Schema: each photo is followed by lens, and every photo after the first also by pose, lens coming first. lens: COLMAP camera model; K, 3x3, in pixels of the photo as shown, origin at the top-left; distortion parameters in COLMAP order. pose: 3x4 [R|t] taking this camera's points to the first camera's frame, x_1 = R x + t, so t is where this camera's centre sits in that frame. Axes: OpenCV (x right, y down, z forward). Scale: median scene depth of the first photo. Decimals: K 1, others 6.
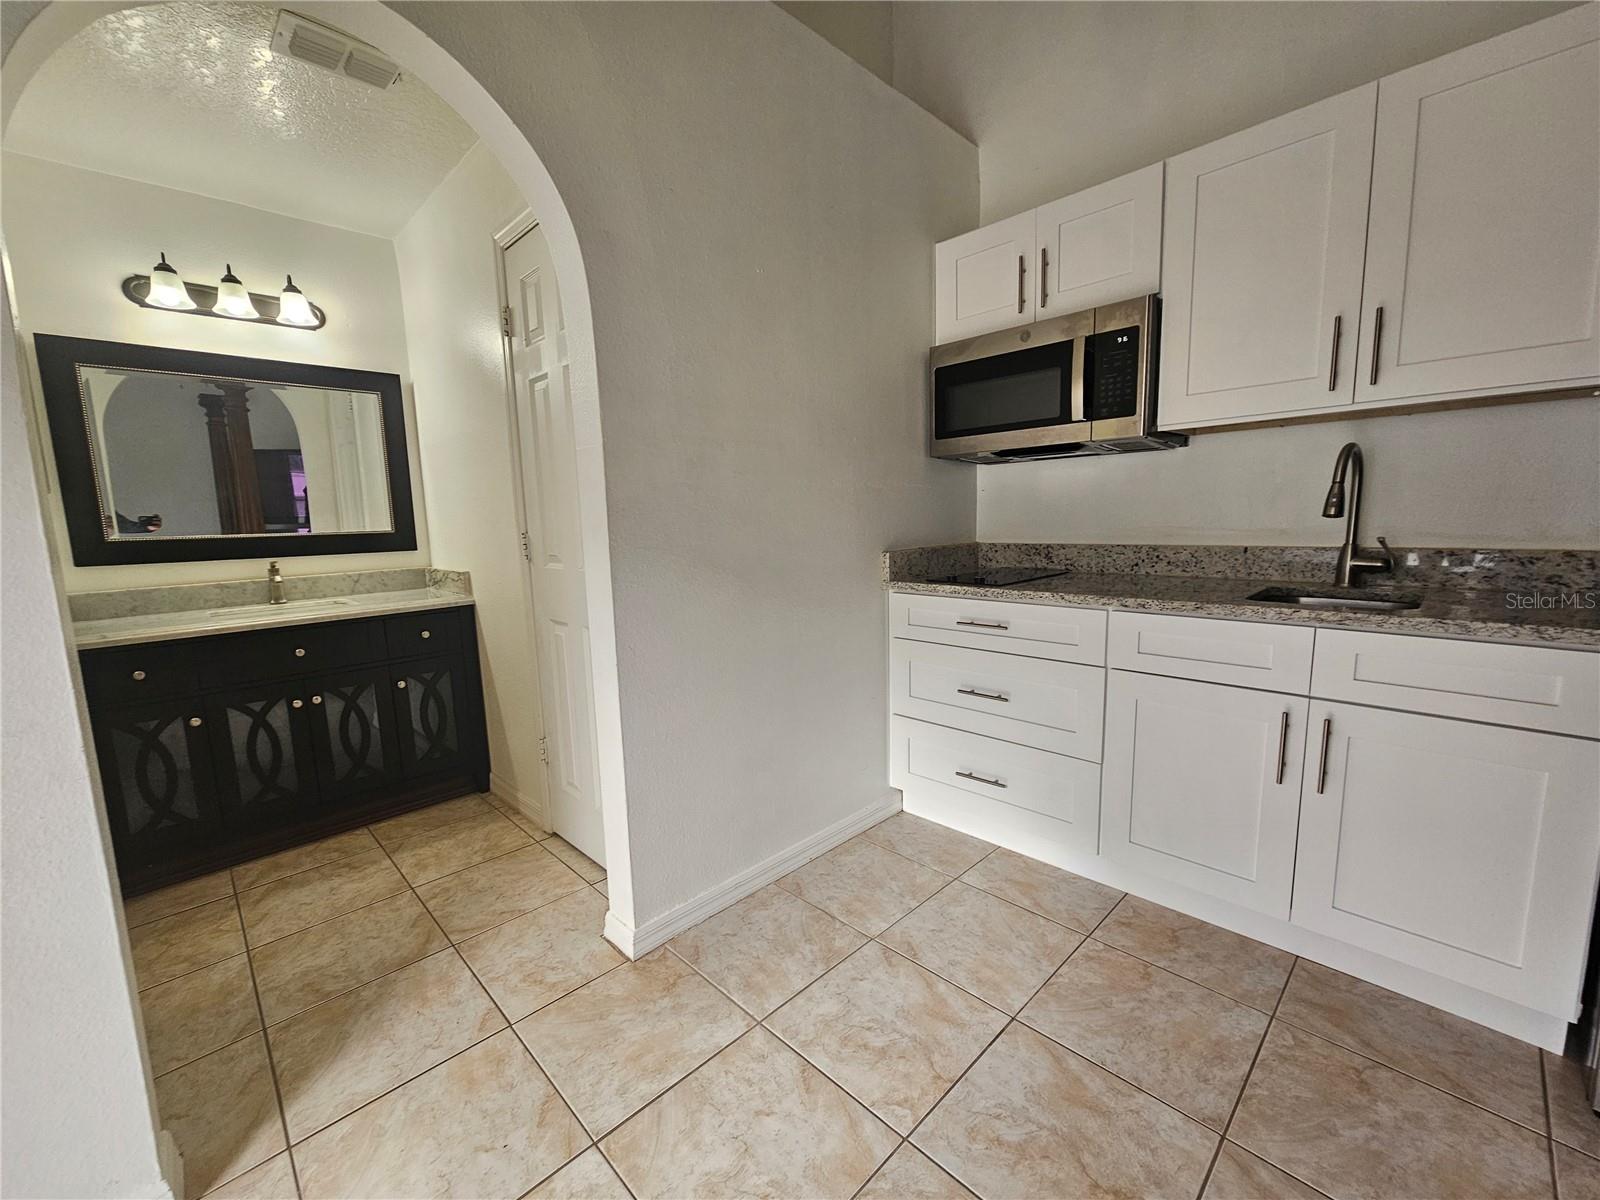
lens RADIAL K [[658.4, 0, 792.7], [0, 658.4, 608.6], [0, 0, 1]] dist [-0.001433, 0.000913]
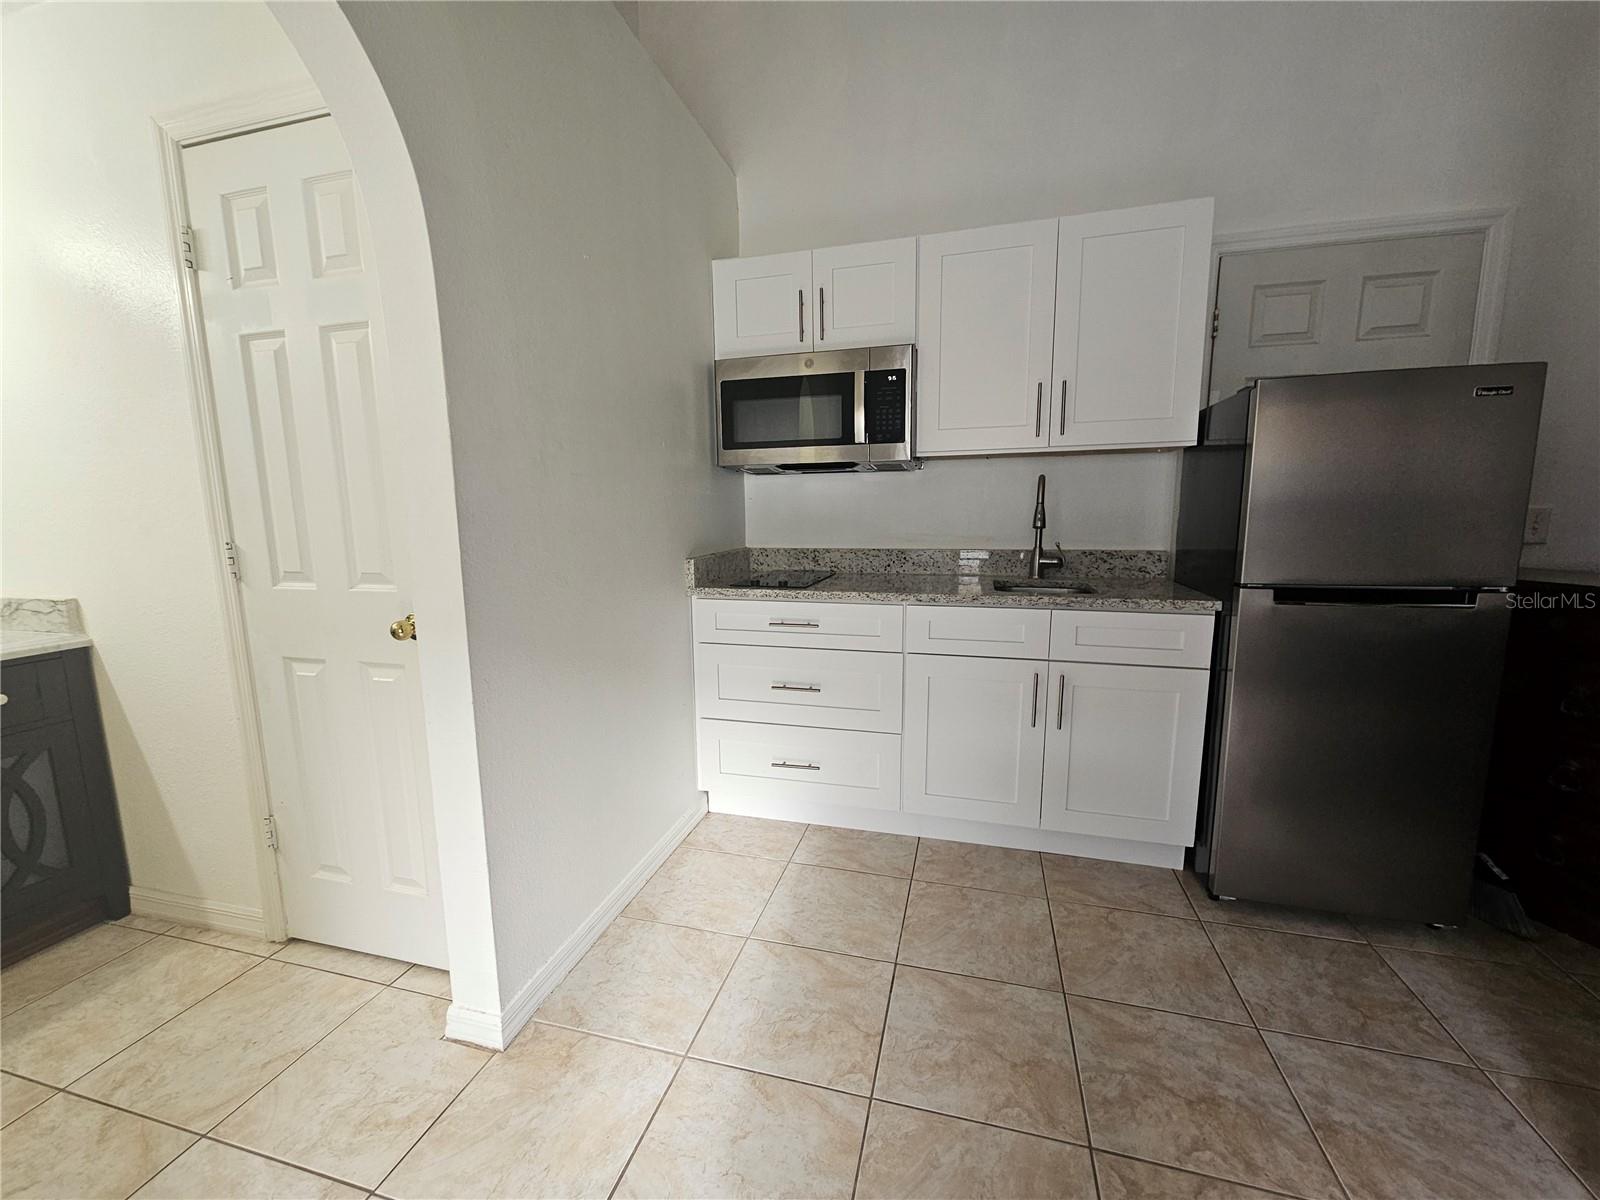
lens RADIAL K [[654.9, 0, 793.7], [0, 654.9, 607.2], [0, 0, 1]] dist [-0.002837, 0.003642]
pose [[0.862625, -0.056298, 0.502702, -0.239494], [0.057973, 0.998242, 0.012314, -0.015882], [-0.502511, 0.018521, 0.864372, 0.059635]]
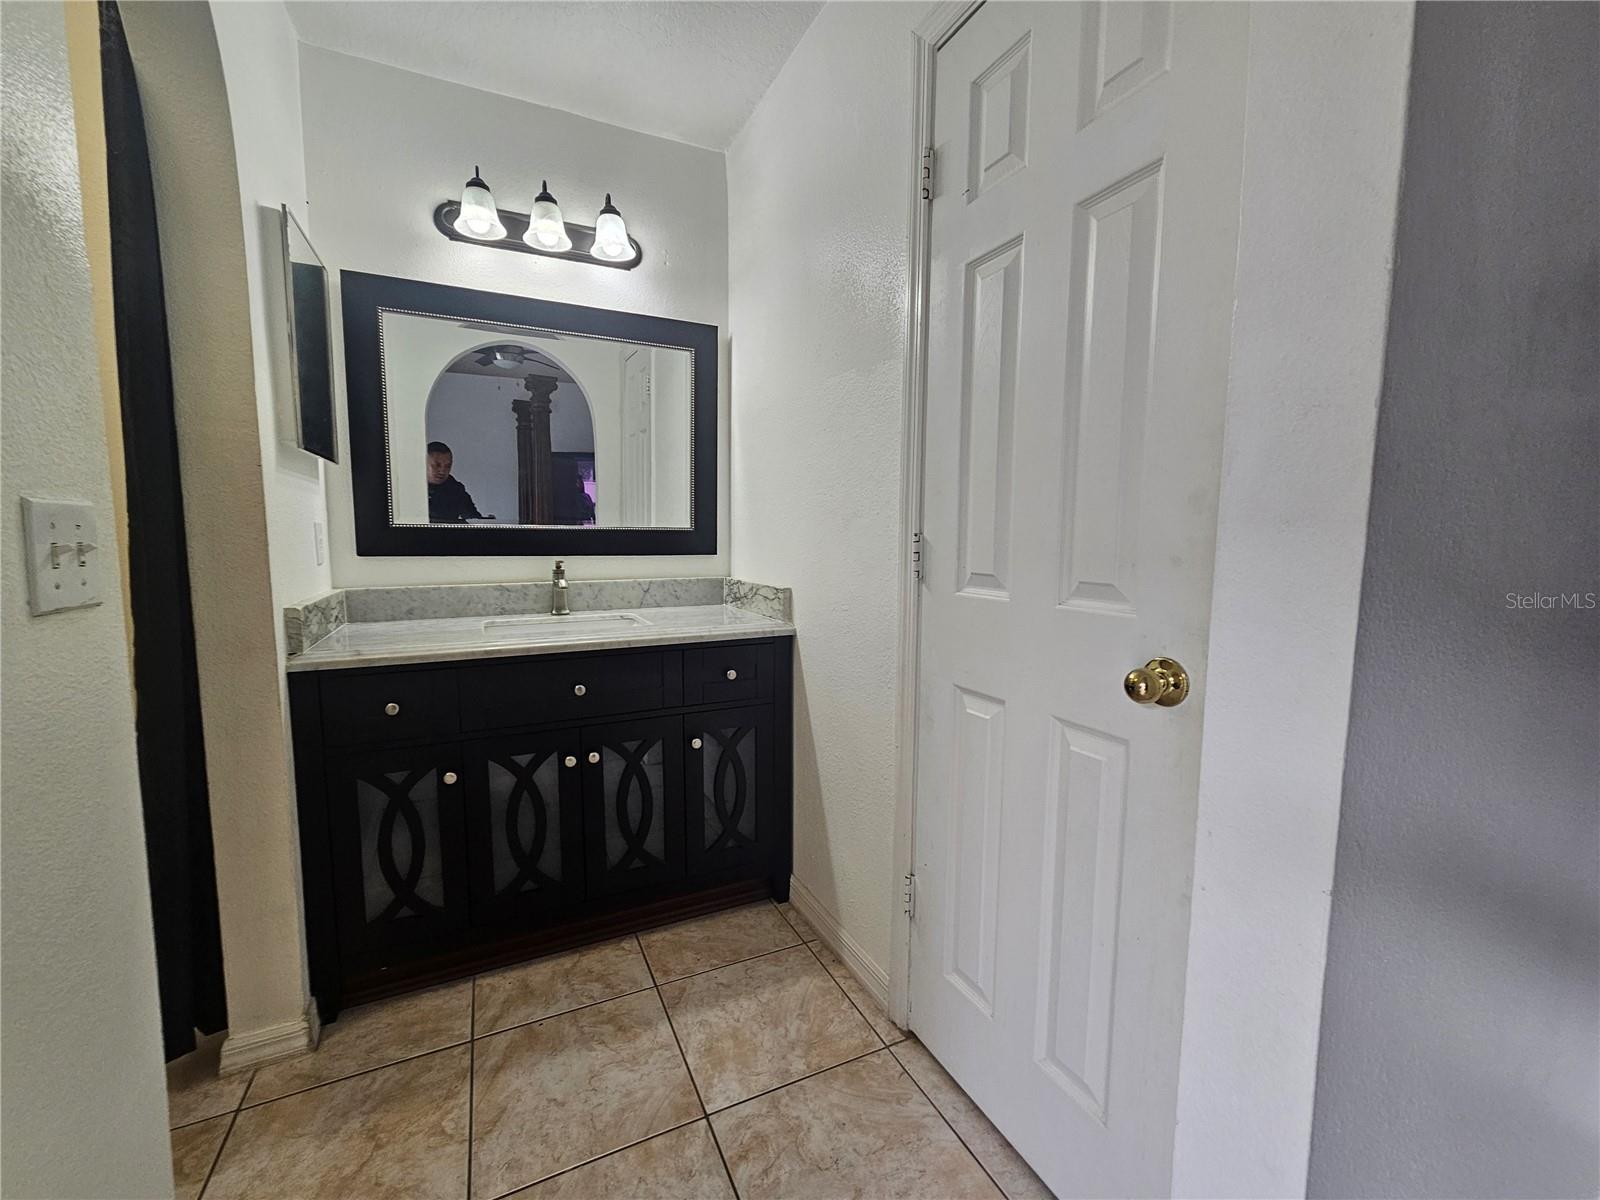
lens RADIAL K [[659.0, 0, 794.3], [0, 659.0, 601.4], [0, 0, 1]] dist [-0.001949, -0.000025]
pose [[0.947233, 0.067019, -0.313461, -0.326394], [-0.078483, 0.996624, -0.024084, -0.031198], [0.310789, 0.047415, 0.949296, 0.408771]]
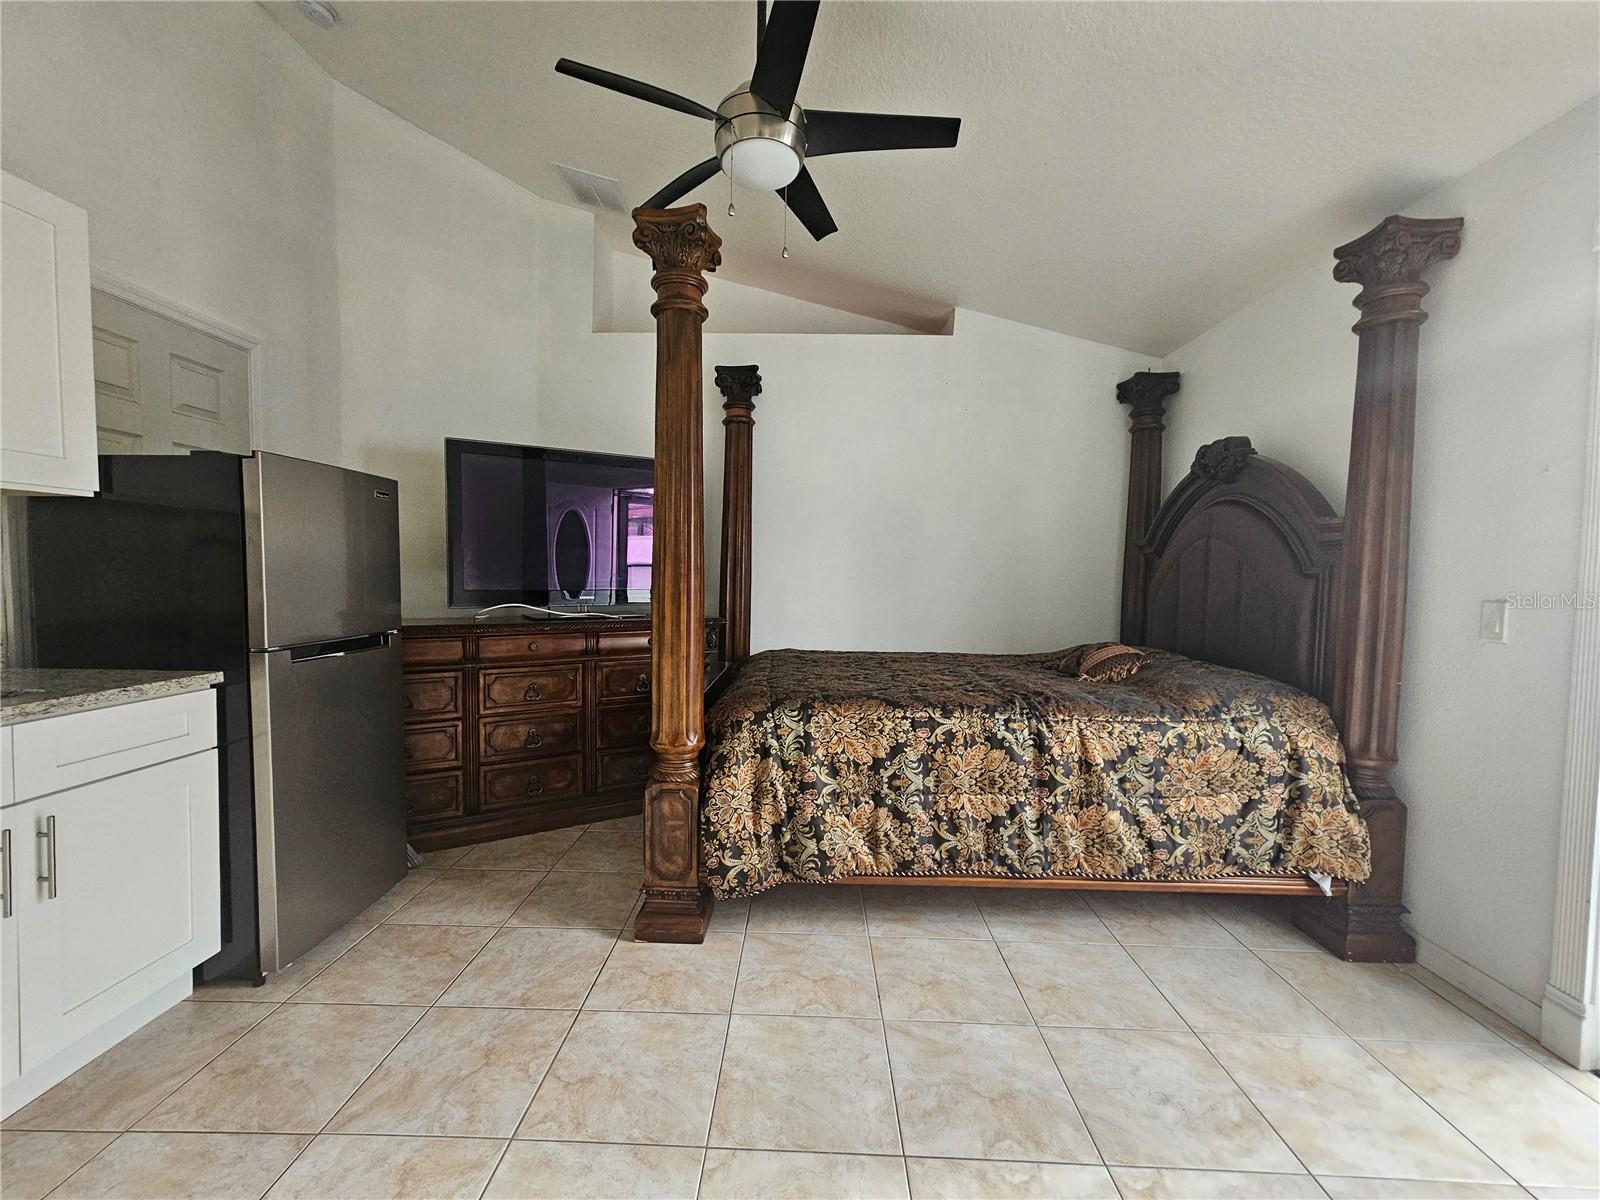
lens RADIAL K [[658.4, 0, 792.7], [0, 658.4, 608.6], [0, 0, 1]] dist [-0.001433, 0.000913]
pose [[-0.700304, -0.015696, 0.713673, -0.391131], [0.112179, 0.984917, 0.131738, -0.084262], [-0.704976, 0.172316, -0.687980, 0.564045]]
